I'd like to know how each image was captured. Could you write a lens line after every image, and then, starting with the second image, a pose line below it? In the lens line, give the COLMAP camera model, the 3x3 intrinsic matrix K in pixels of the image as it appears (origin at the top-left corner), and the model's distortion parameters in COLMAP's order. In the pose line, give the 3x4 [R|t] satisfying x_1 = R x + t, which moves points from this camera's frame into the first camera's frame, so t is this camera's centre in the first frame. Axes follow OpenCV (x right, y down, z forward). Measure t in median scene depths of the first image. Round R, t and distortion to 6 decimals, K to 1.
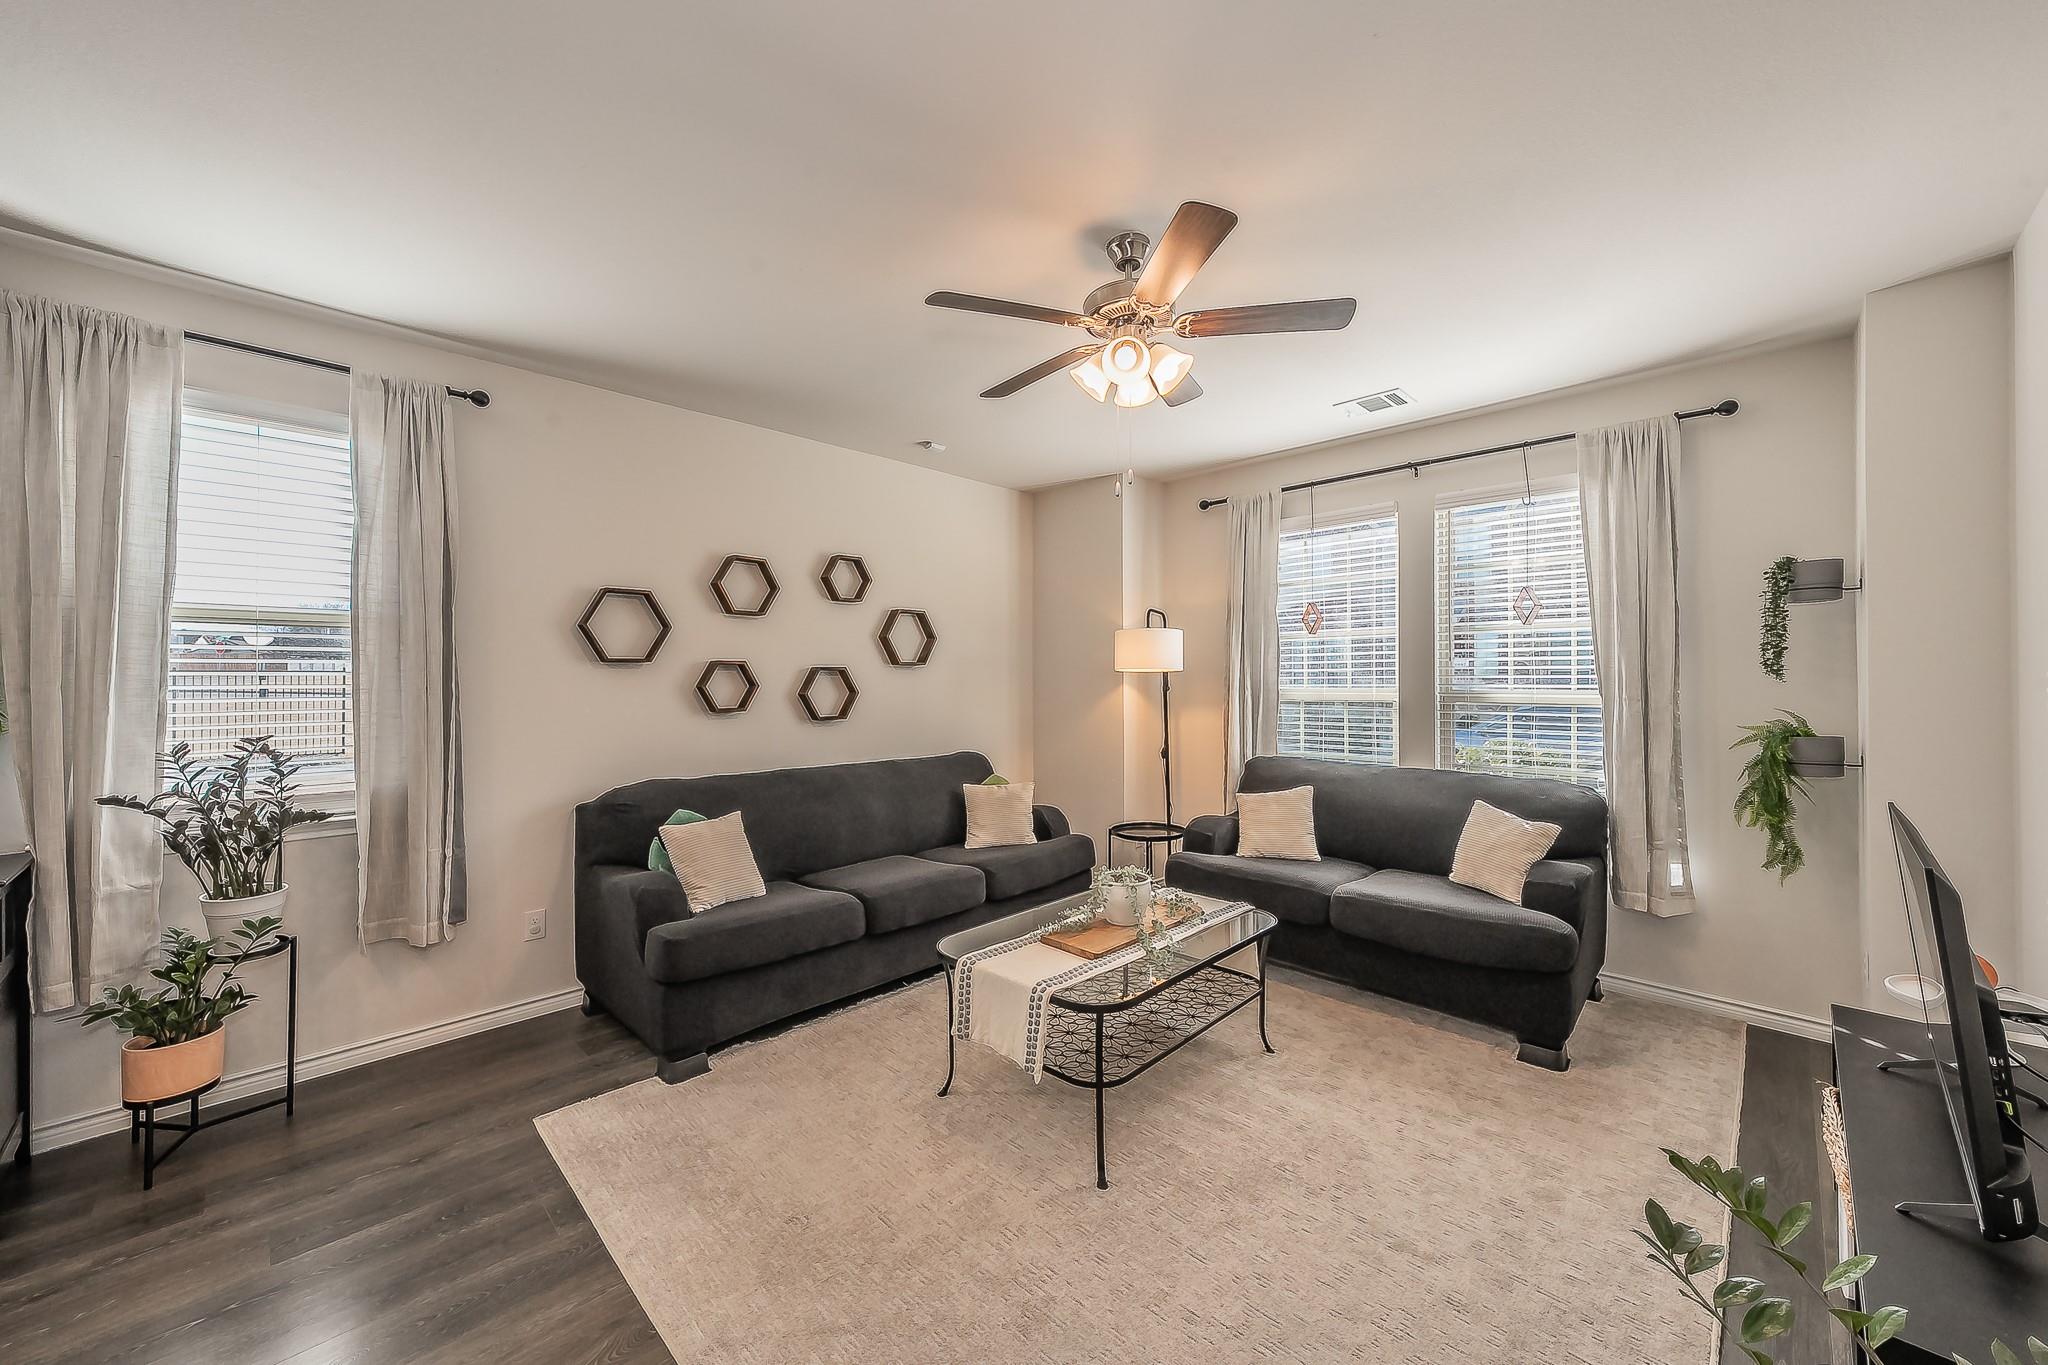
lens RADIAL K [[756.8, 0, 1024.0], [0, 756.8, 682.5], [0, 0, 1]] dist [0.000446, -0.000005]
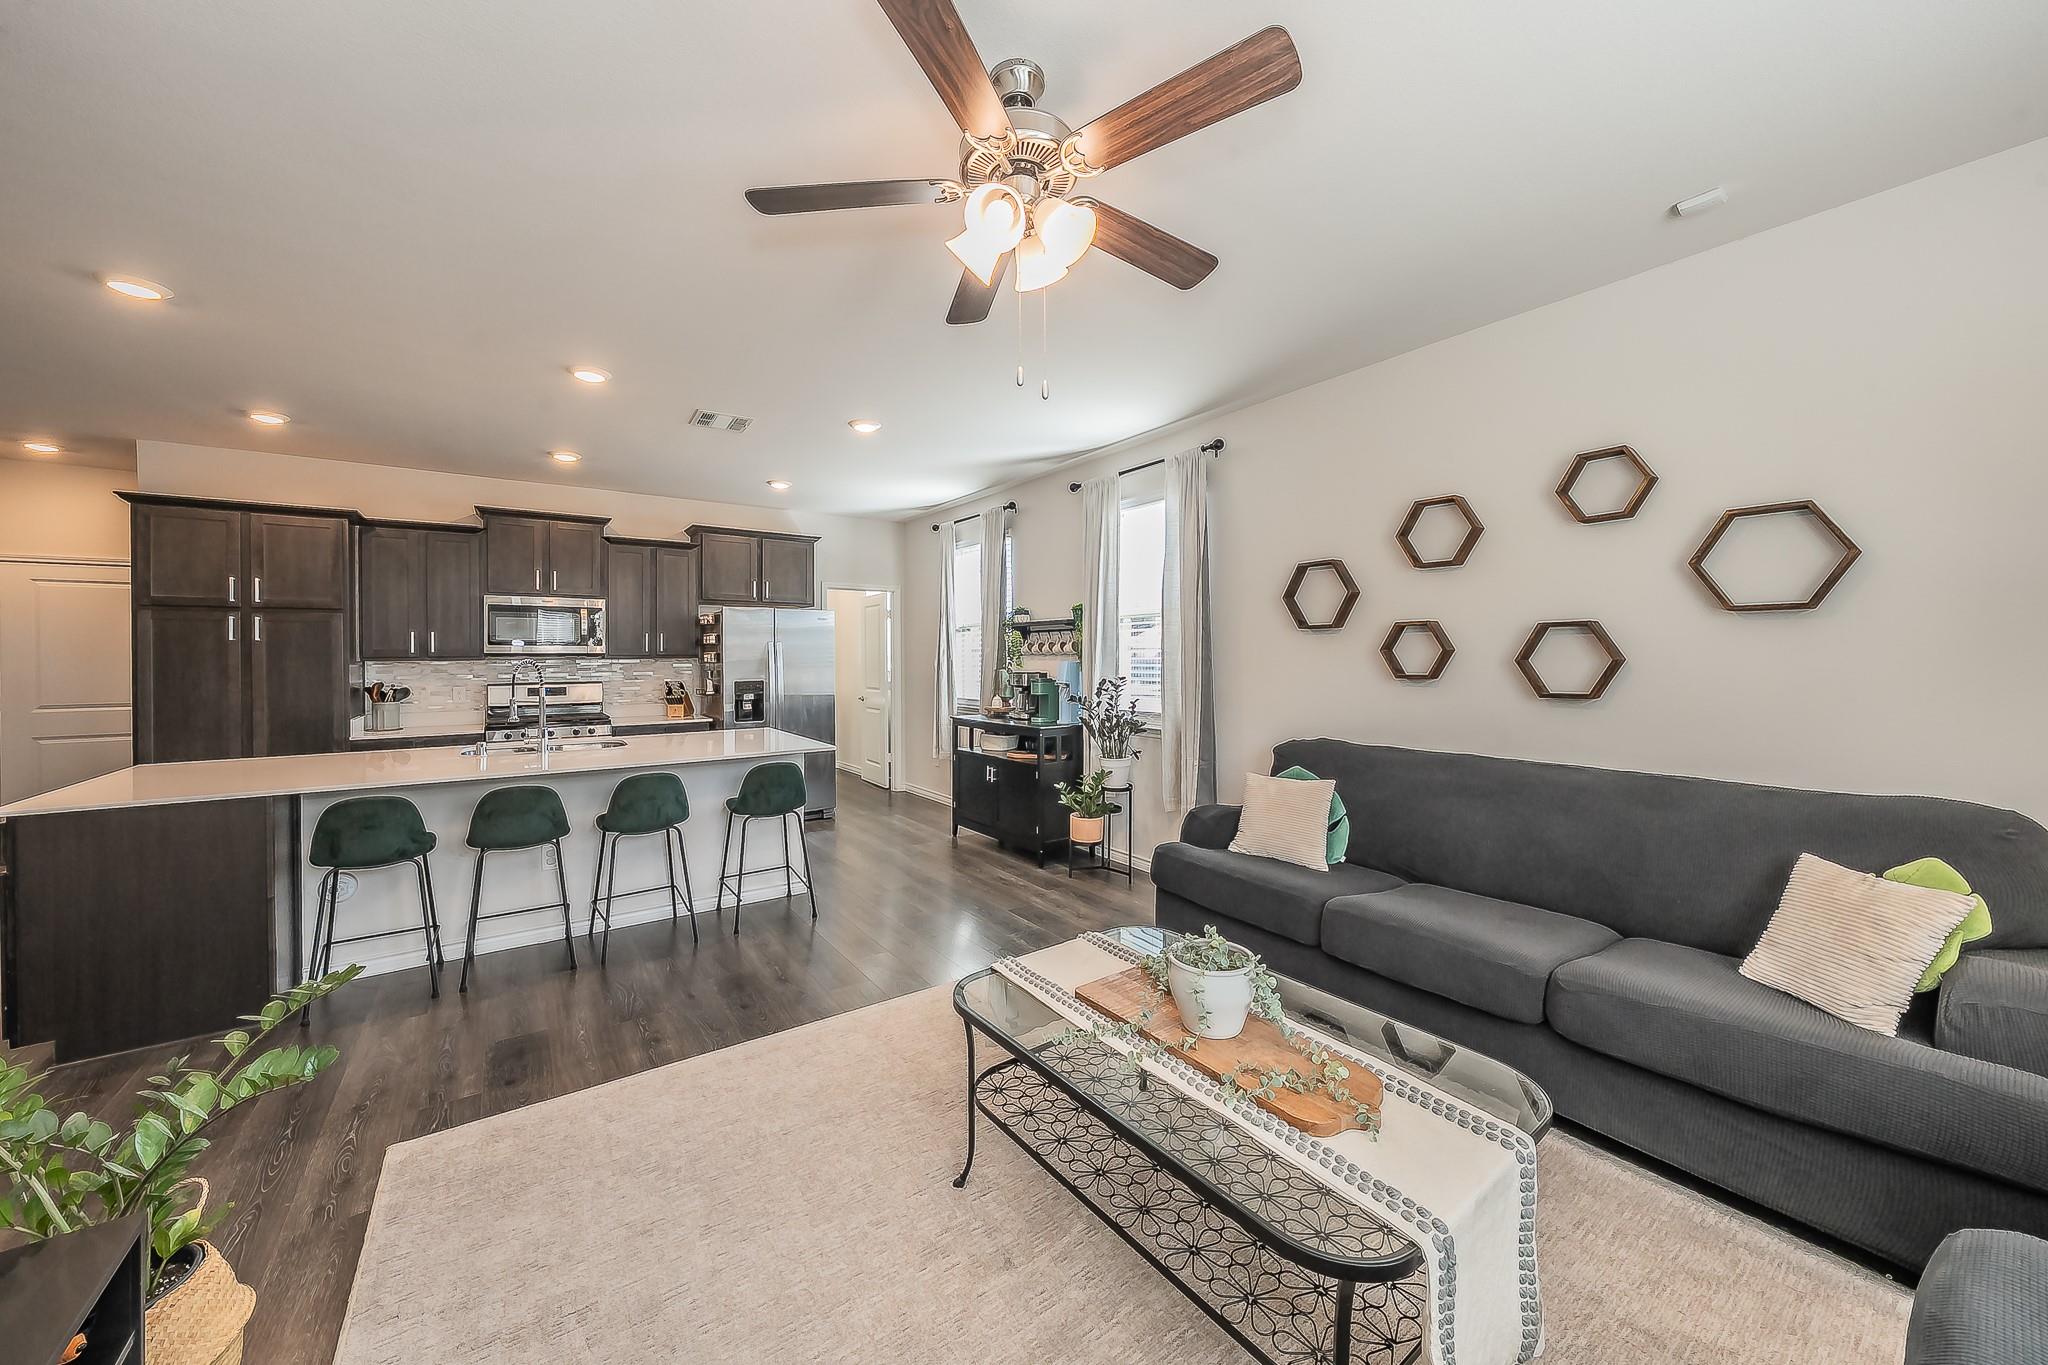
lens RADIAL K [[724.5, 0, 1020.7], [0, 724.5, 663.5], [0, 0, 1]] dist [0.001043, 0.000052]
pose [[-0.170174, 0.013482, -0.985322, 0.549795], [0.000547, 0.999908, 0.013587, 0.009659], [0.985414, 0.001773, -0.170165, 0.708862]]
